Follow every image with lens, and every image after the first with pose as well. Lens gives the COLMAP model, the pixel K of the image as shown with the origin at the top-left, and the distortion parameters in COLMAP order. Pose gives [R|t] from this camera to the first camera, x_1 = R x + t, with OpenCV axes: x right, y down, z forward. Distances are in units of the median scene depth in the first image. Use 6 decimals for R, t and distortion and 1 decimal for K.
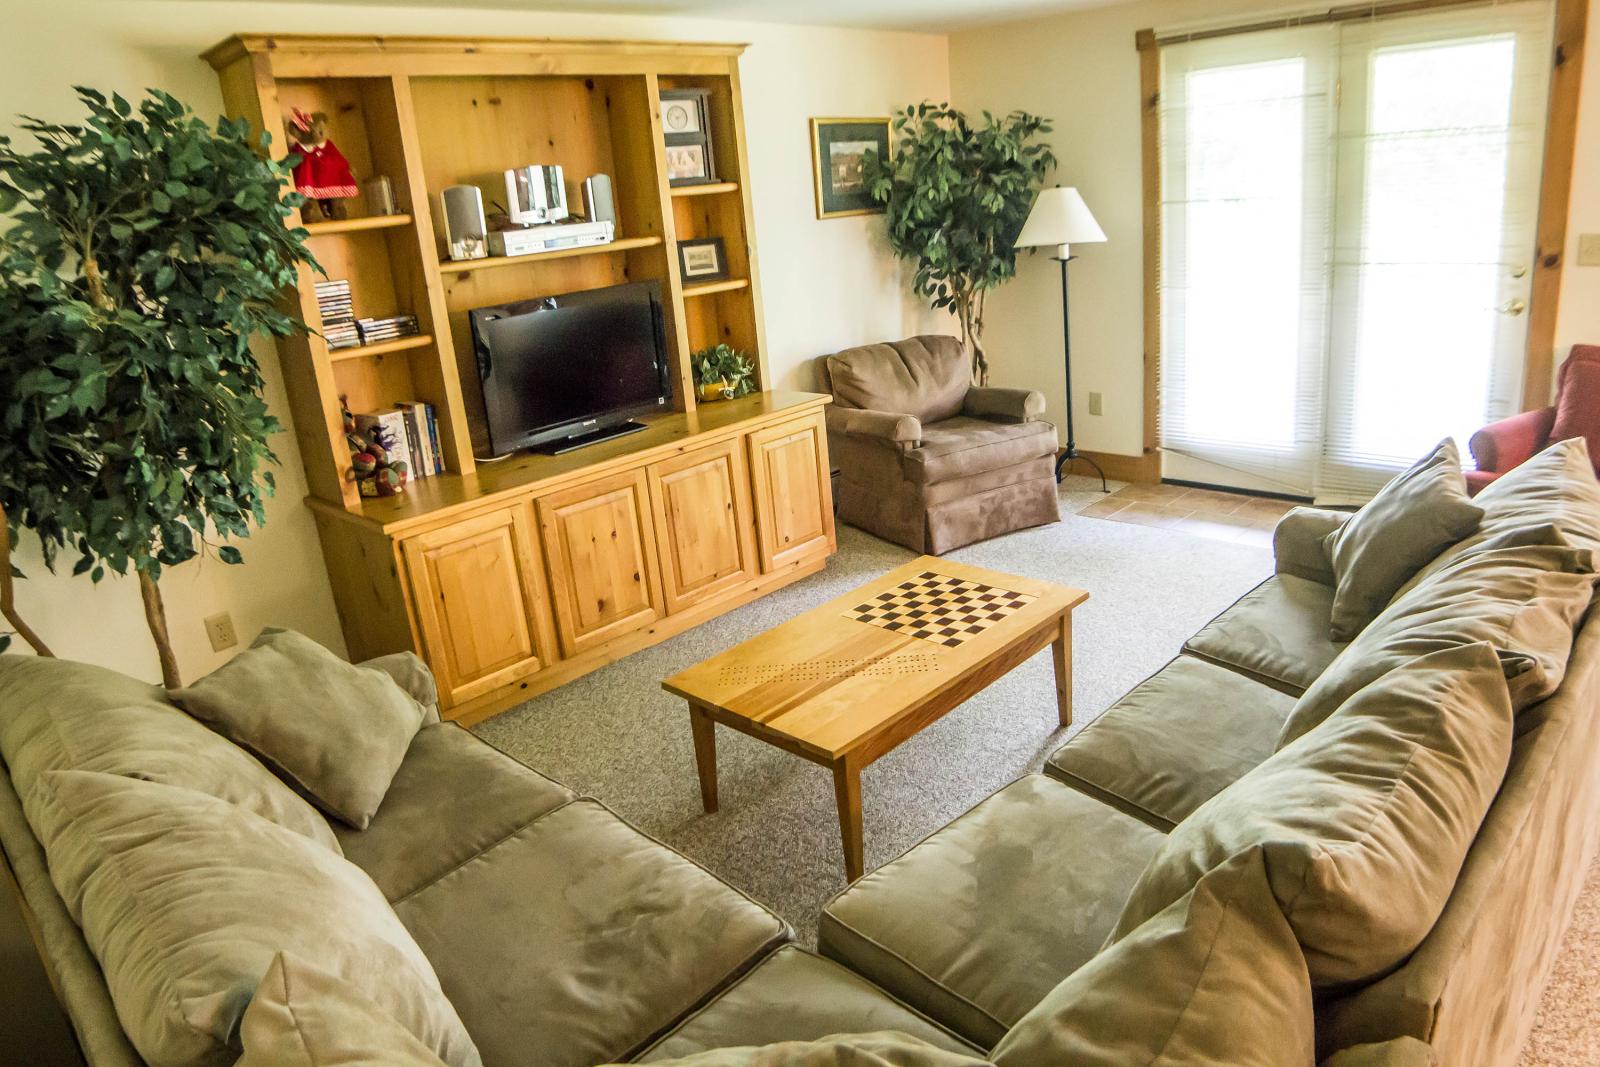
lens RADIAL K [[1046.3, 0, 800.0], [0, 1046.3, 533.5], [0, 0, 1]] dist [-0.123917, 0.053765]
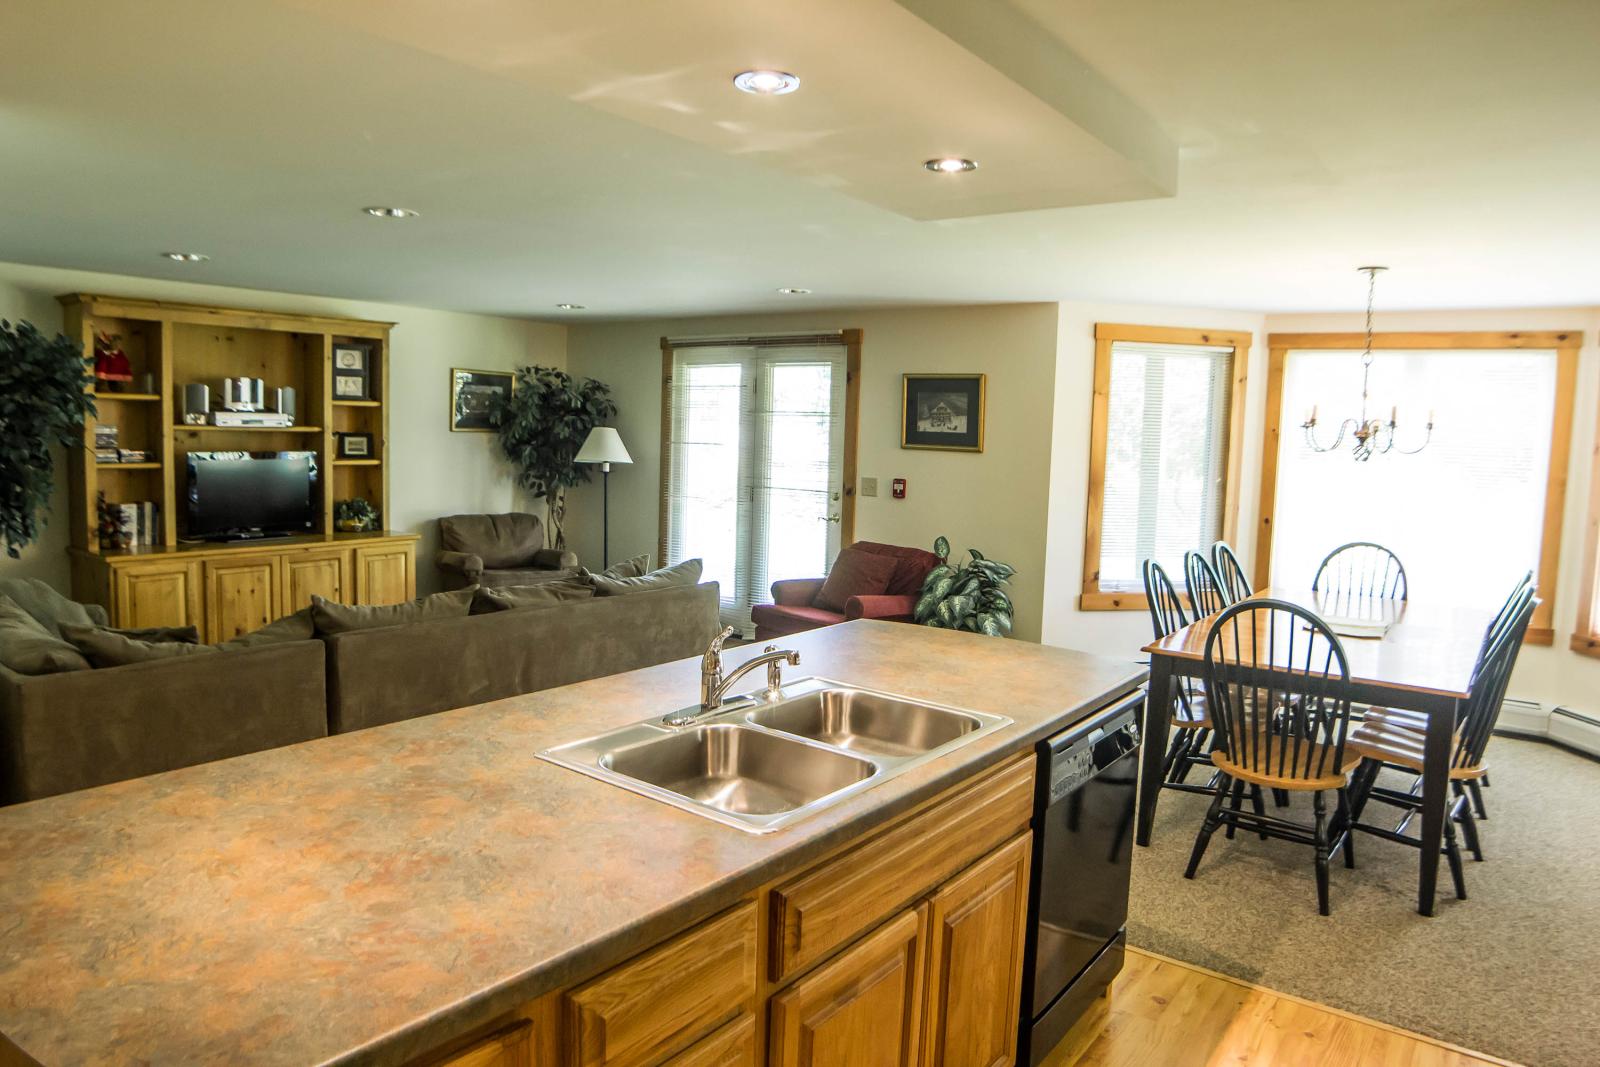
lens RADIAL K [[1046.3, 0, 800.0], [0, 1046.3, 533.5], [0, 0, 1]] dist [-0.123917, 0.053765]
pose [[0.984670, 0.104818, 0.139424, 0.439285], [-0.071428, 0.971521, -0.225933, 0.209117], [-0.159135, 0.212511, 0.964114, -0.718480]]
